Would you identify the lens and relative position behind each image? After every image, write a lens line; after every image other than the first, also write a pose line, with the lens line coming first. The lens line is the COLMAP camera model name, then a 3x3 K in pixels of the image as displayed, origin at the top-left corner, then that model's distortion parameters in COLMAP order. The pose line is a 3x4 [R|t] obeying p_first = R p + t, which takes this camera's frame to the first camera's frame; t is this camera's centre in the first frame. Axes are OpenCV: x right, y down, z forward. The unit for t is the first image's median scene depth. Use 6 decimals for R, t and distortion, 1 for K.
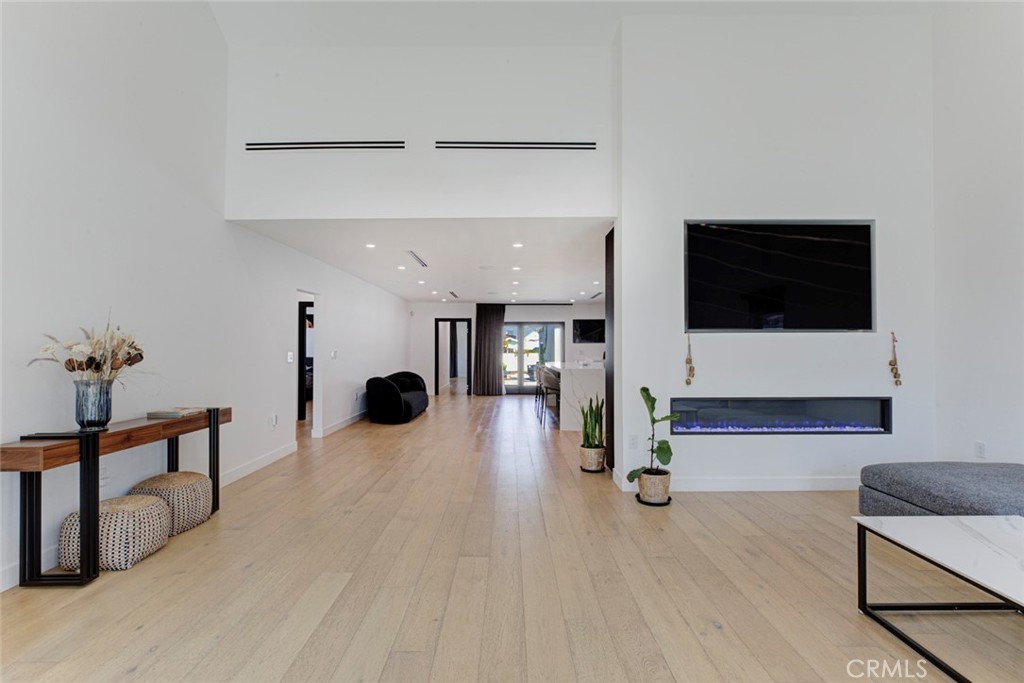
lens RADIAL K [[471.0, 0, 512.1], [0, 471.0, 343.3], [0, 0, 1]] dist [-0.000620, -0.002584]
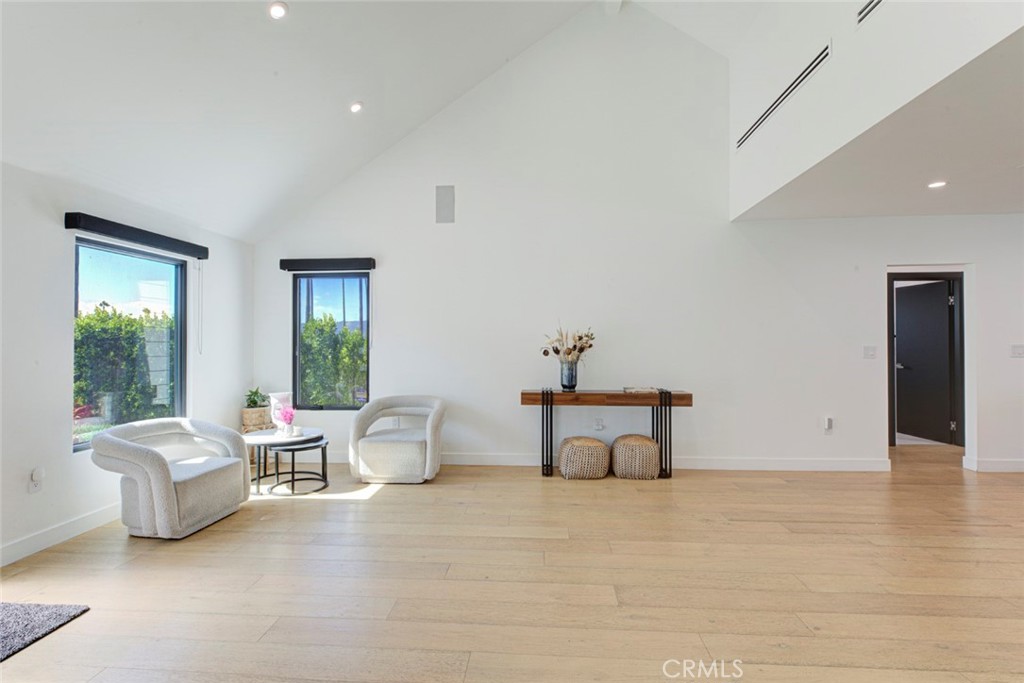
lens RADIAL K [[471.0, 0, 511.4], [0, 471.0, 336.6], [0, 0, 1]] dist [-0.000620, -0.002584]
pose [[-0.075812, -0.008494, -0.997086, 0.739938], [0.012975, 0.999871, -0.009504, 0.005176], [0.997038, -0.013658, -0.075692, 0.861868]]
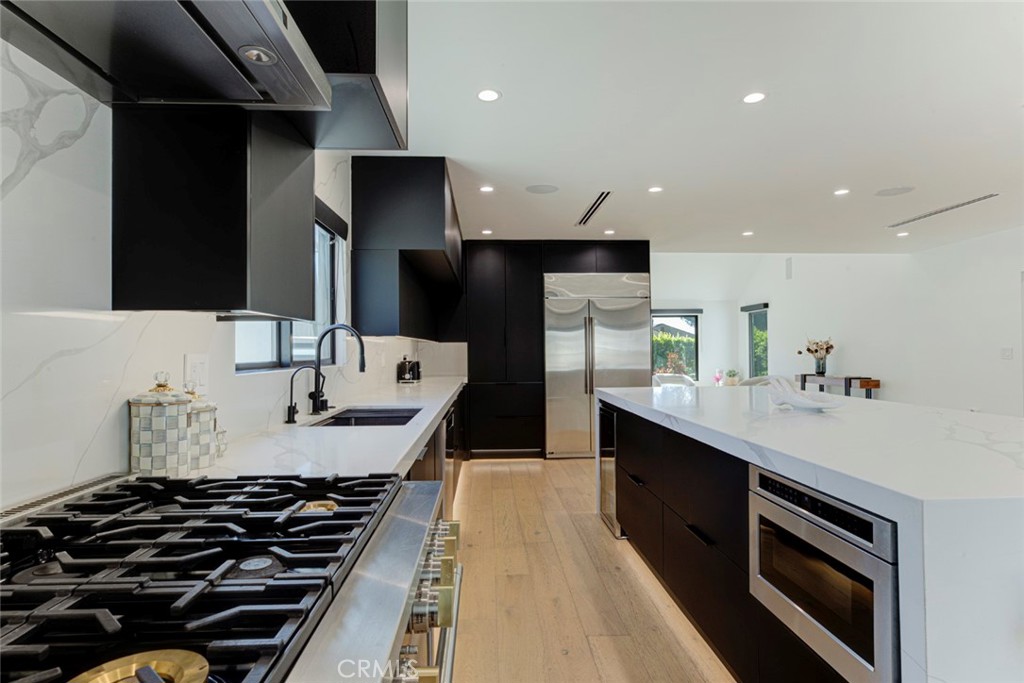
lens RADIAL K [[604.4, 0, 511.9], [0, 604.4, 343.7], [0, 0, 1]] dist [0.000078, -0.000008]
pose [[-0.998842, 0.003813, -0.047959, 1.009132], [0.005041, 0.999662, -0.025495, 0.074248], [0.047846, -0.025707, -0.998524, 4.160472]]
